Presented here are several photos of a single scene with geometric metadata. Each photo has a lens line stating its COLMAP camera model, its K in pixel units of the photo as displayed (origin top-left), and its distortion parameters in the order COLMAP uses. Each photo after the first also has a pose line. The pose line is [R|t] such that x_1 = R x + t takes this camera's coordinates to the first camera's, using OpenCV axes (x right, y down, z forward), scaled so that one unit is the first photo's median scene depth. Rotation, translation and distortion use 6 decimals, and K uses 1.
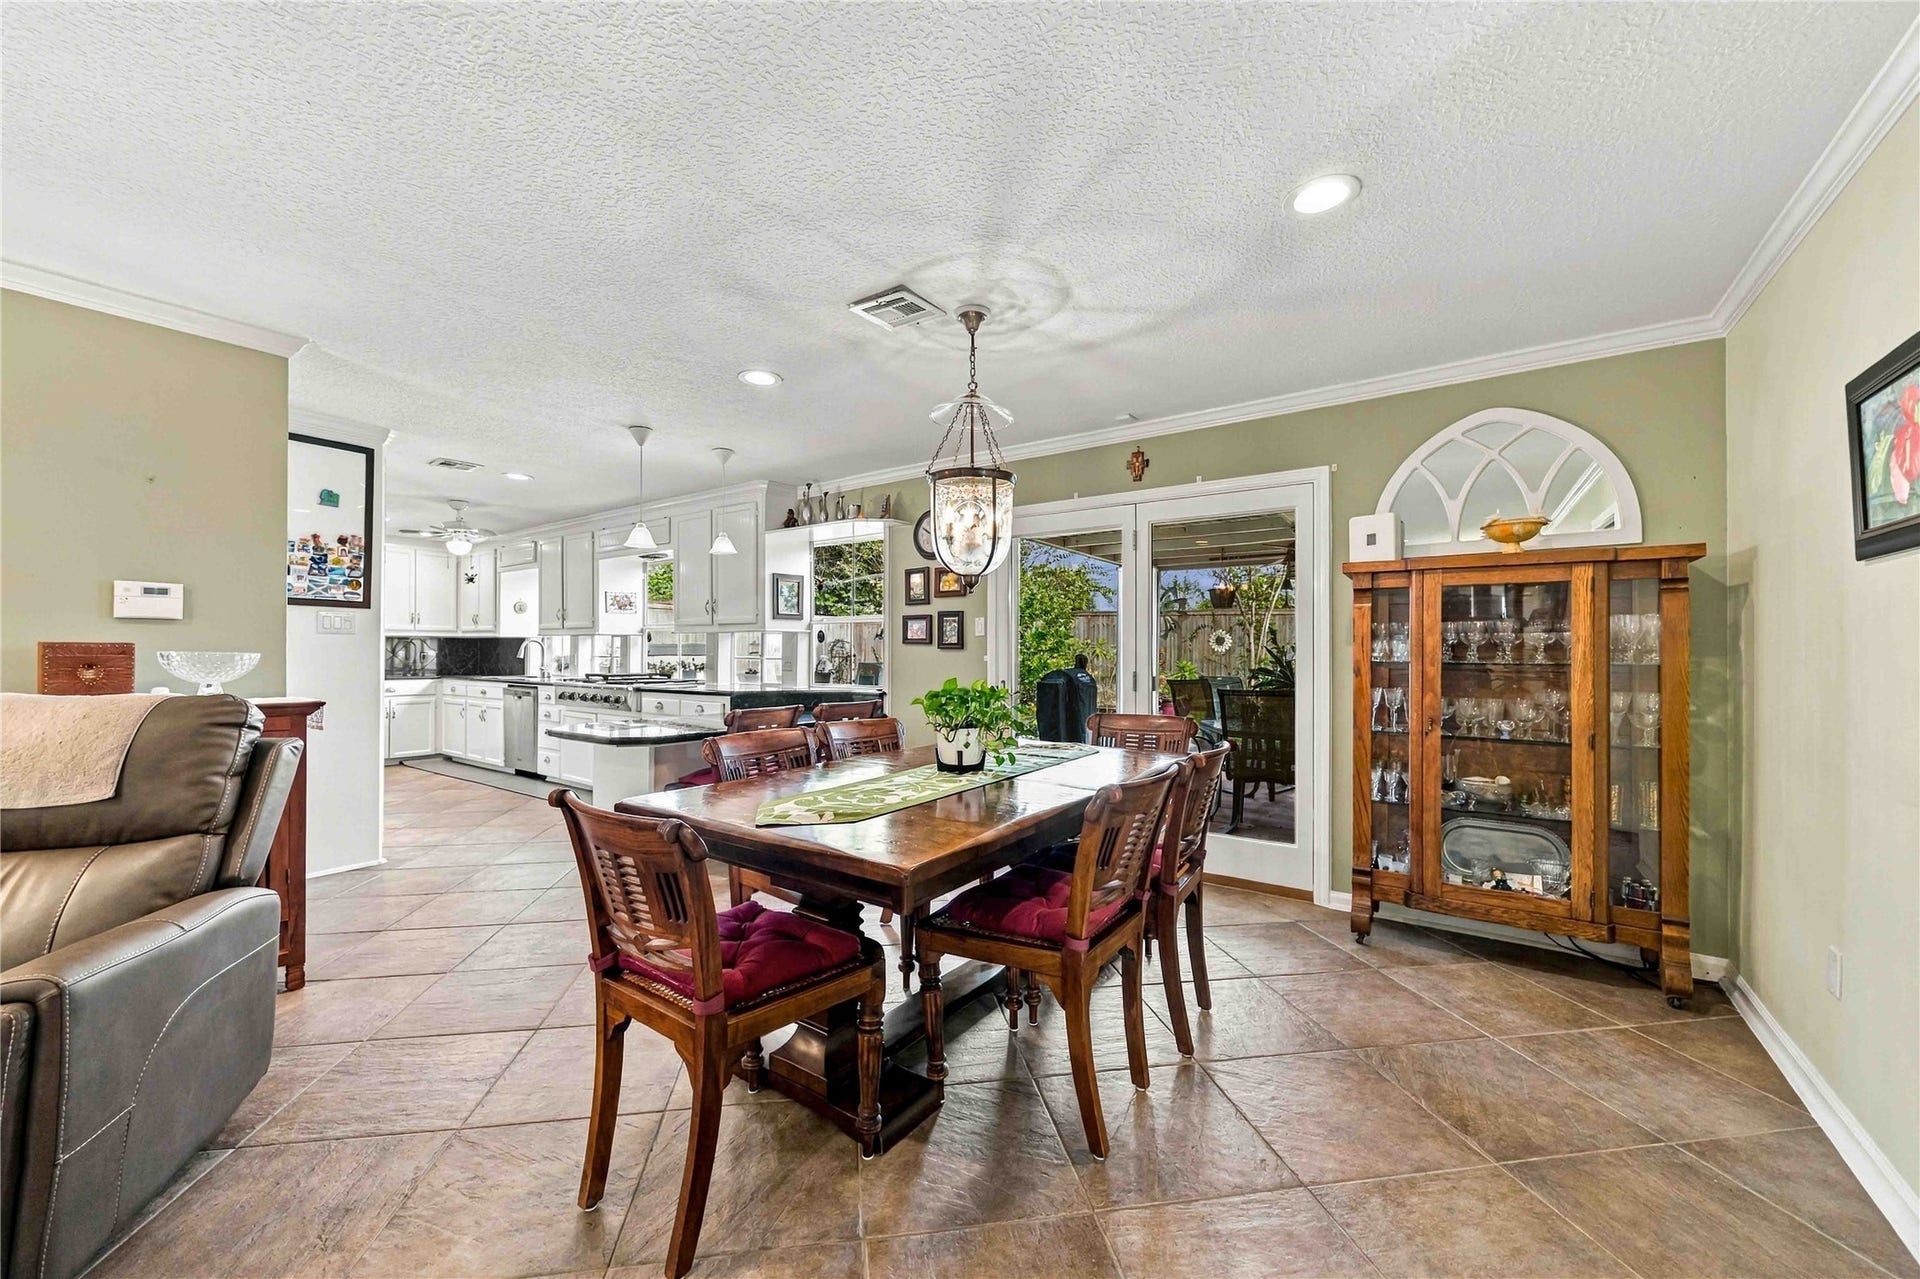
lens RADIAL K [[734.5, 0, 946.1], [0, 734.5, 643.7], [0, 0, 1]] dist [-0.003715, 0.000771]
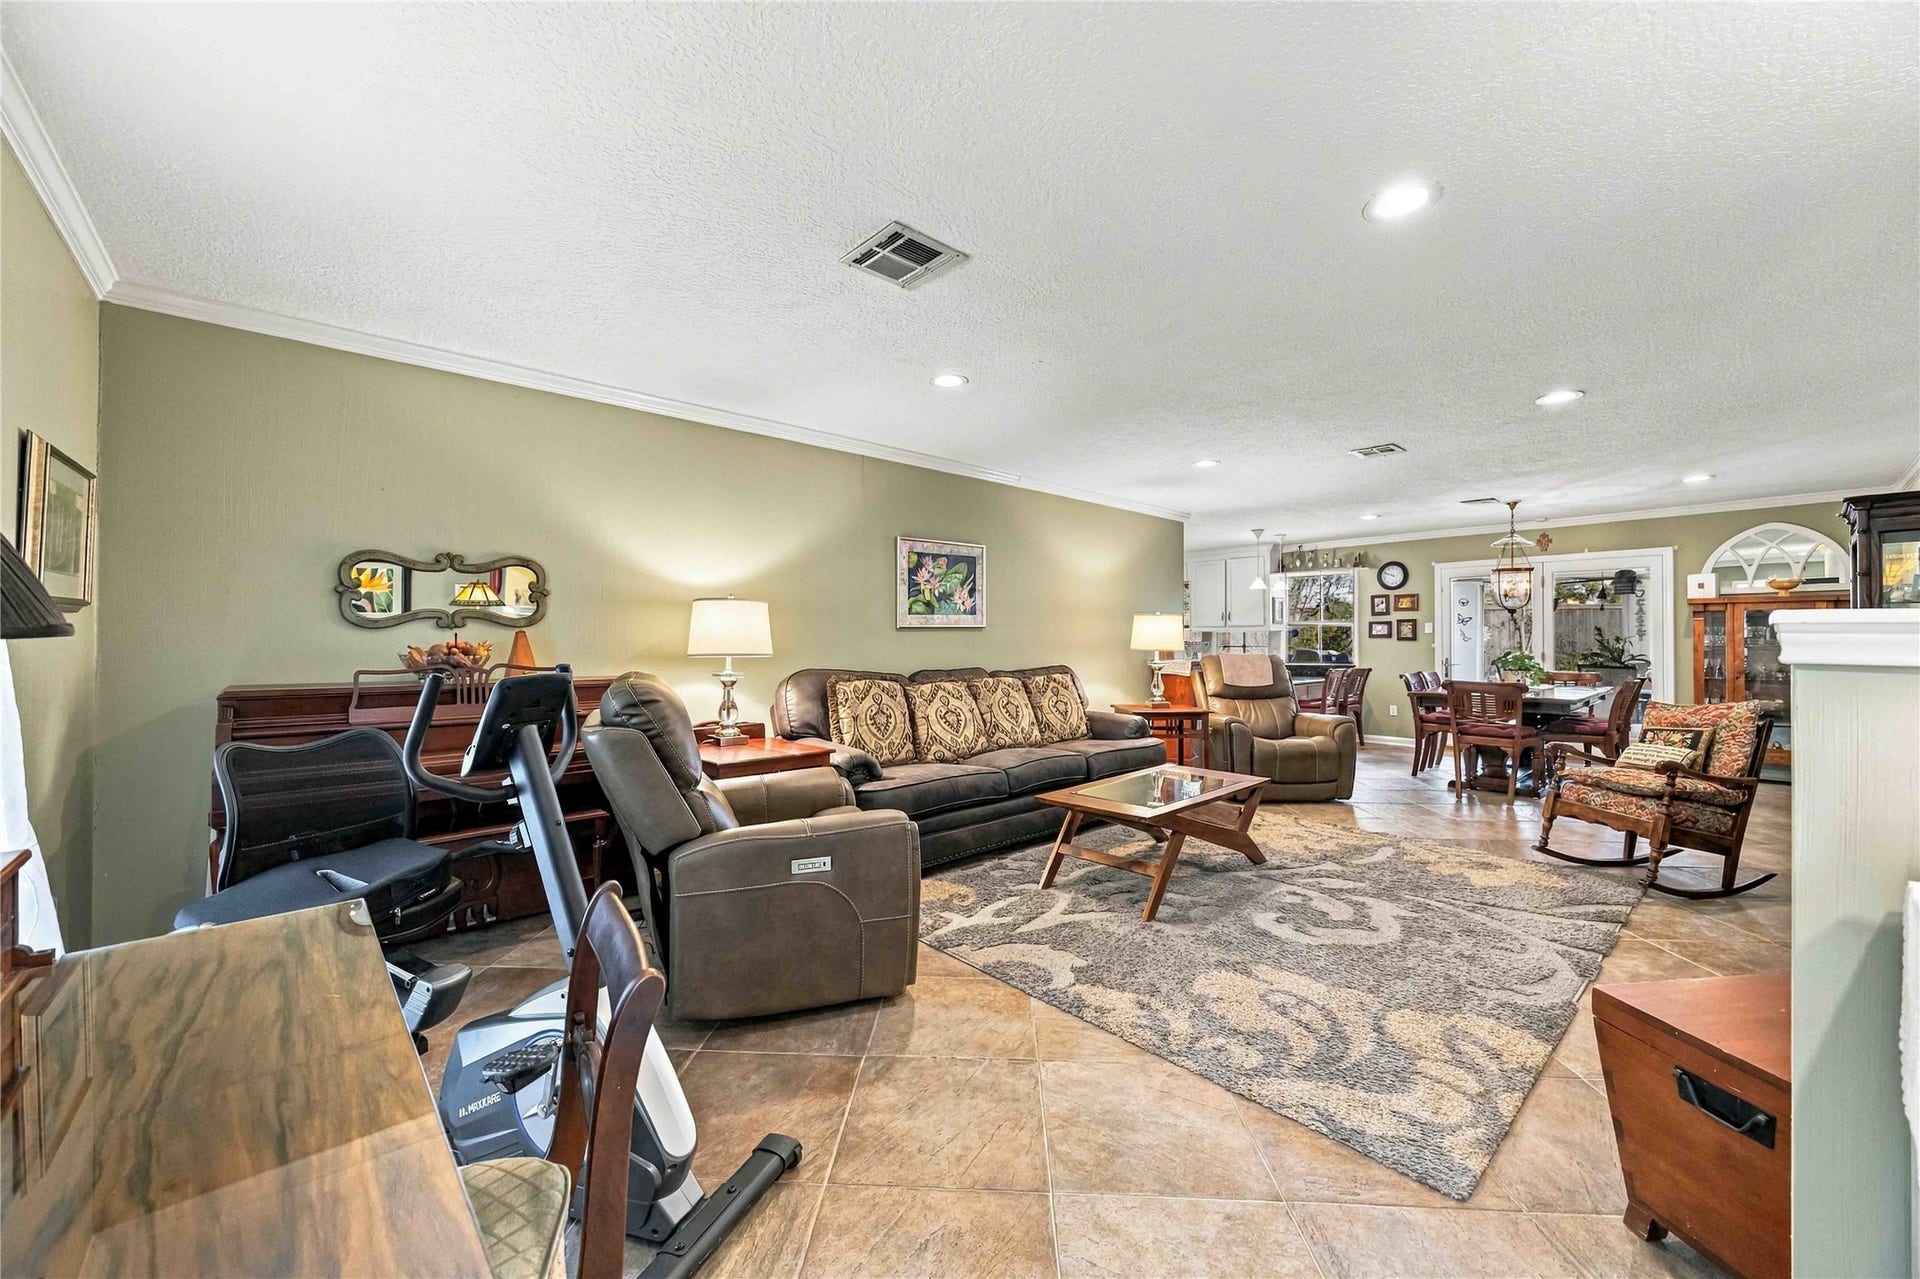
lens RADIAL K [[734.5, 0, 948.9], [0, 734.5, 631.7], [0, 0, 1]] dist [-0.003715, 0.000771]
pose [[0.976265, -0.003665, -0.216549, -0.689001], [0.002543, 0.999982, -0.005456, -0.006890], [0.216565, 0.004775, 0.976256, -0.970881]]
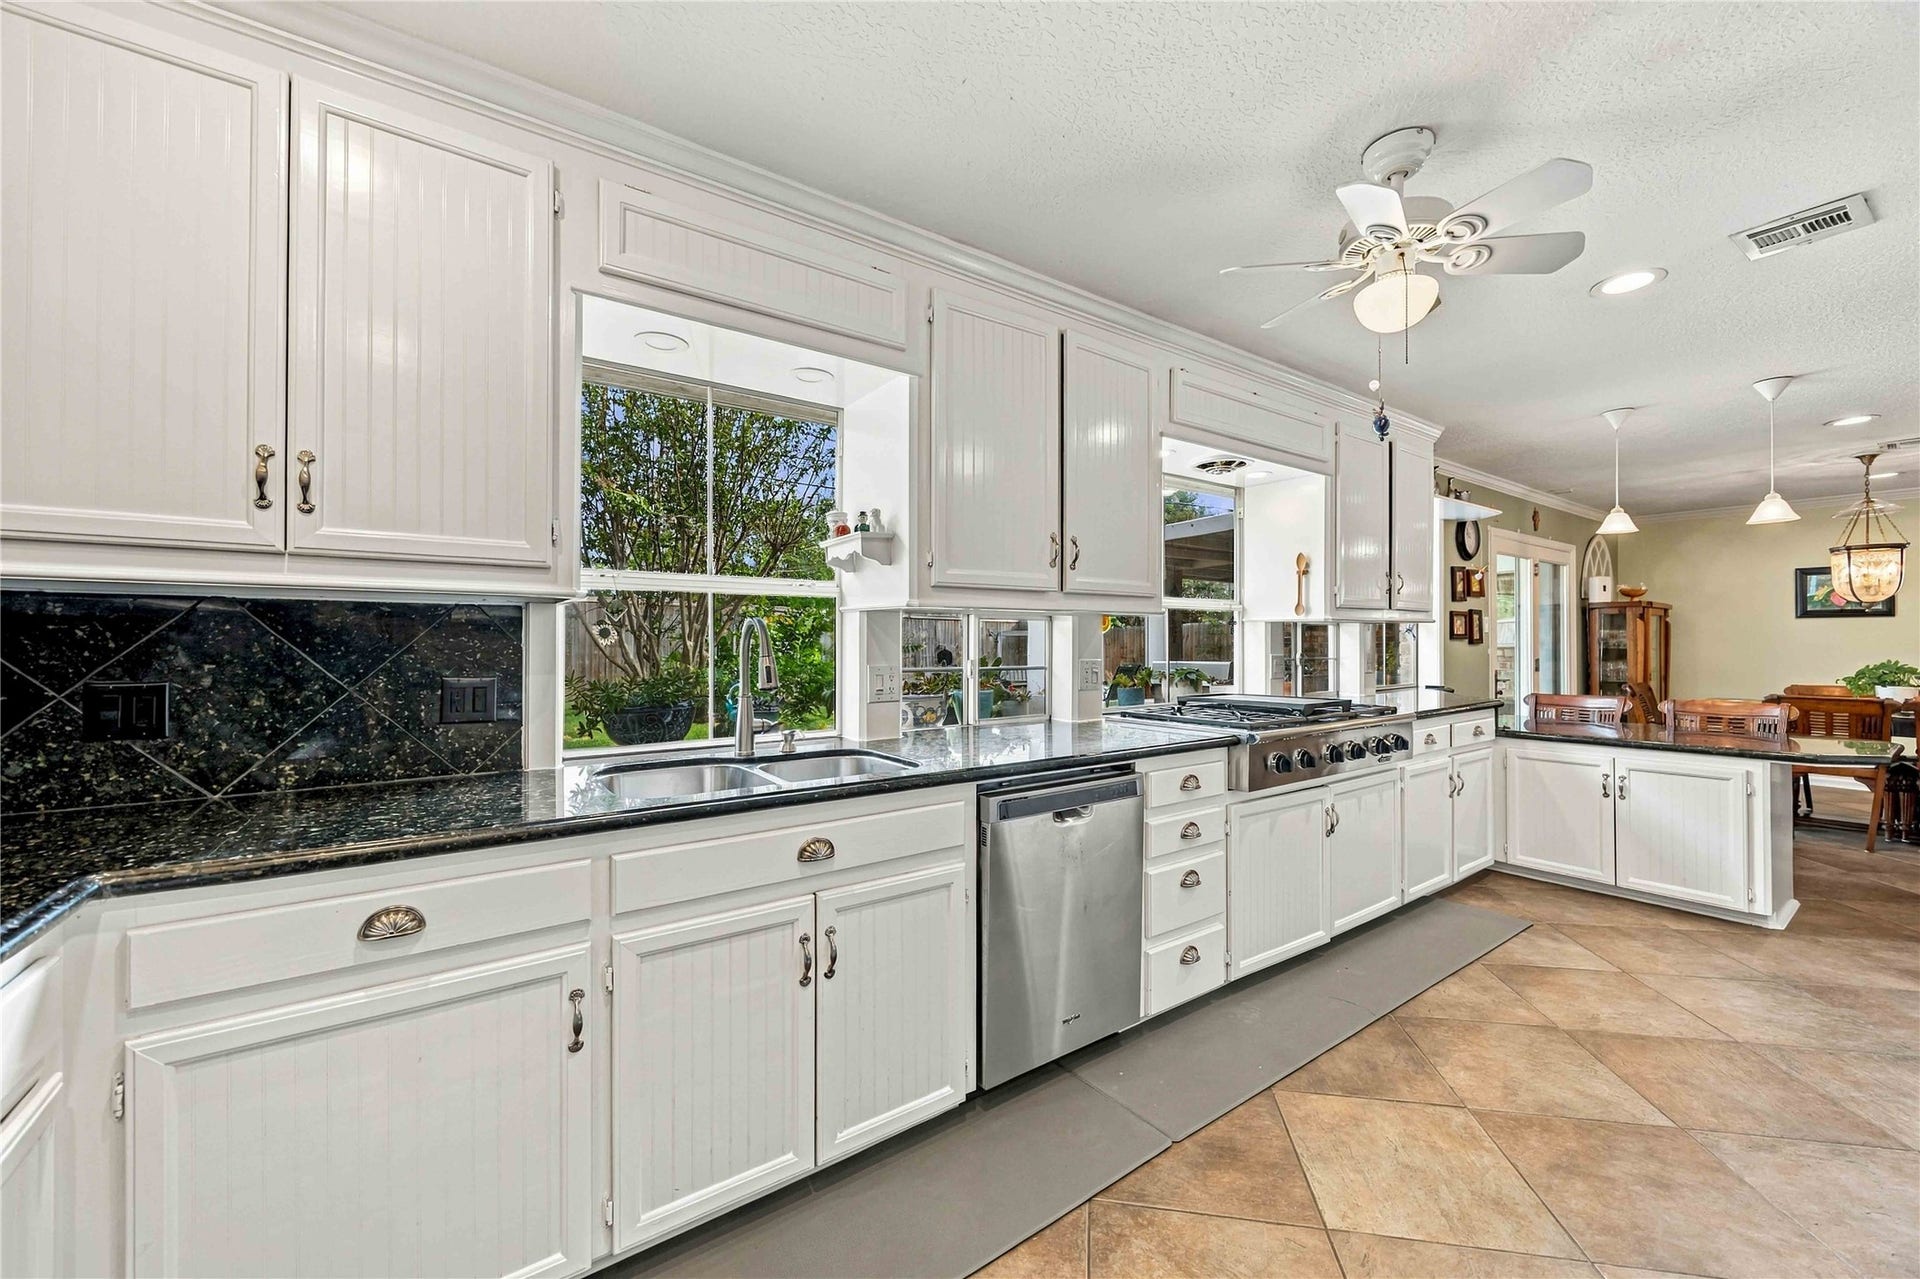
lens RADIAL K [[734.5, 0, 961.7], [0, 734.5, 637.8], [0, 0, 1]] dist [-0.003715, 0.000771]
pose [[0.320337, 0.002061, 0.947302, -1.272377], [-0.006546, 0.999979, 0.000039, 0.002696], [-0.947281, -0.006214, 0.320343, 1.369828]]
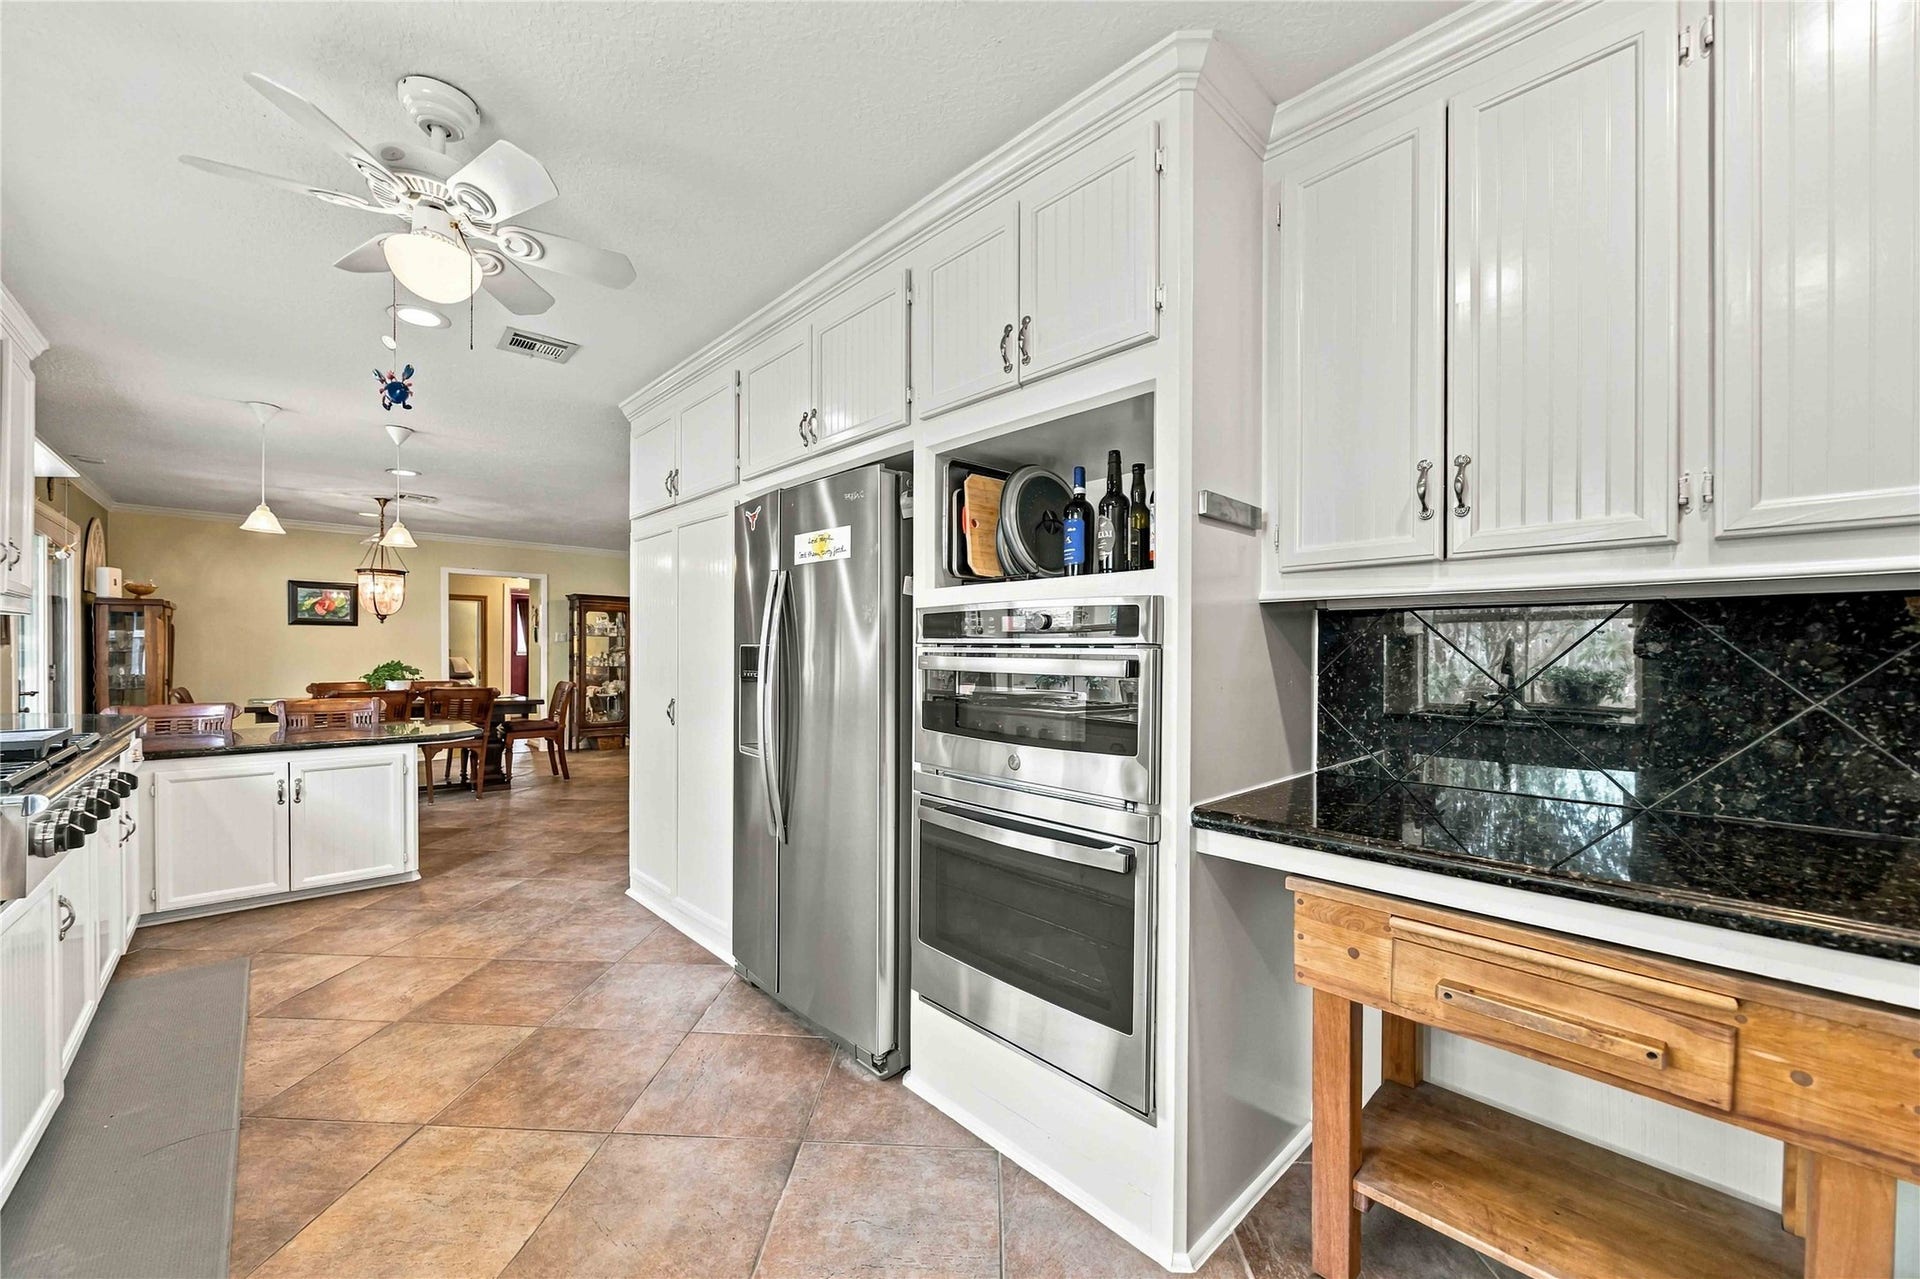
lens RADIAL K [[734.5, 0, 949.1], [0, 734.5, 658.2], [0, 0, 1]] dist [-0.003715, 0.000771]
pose [[-0.980604, -0.014595, 0.195457, -1.147544], [-0.014756, 0.999891, 0.000634, 0.005803], [-0.195445, -0.002263, -0.980712, 1.565028]]
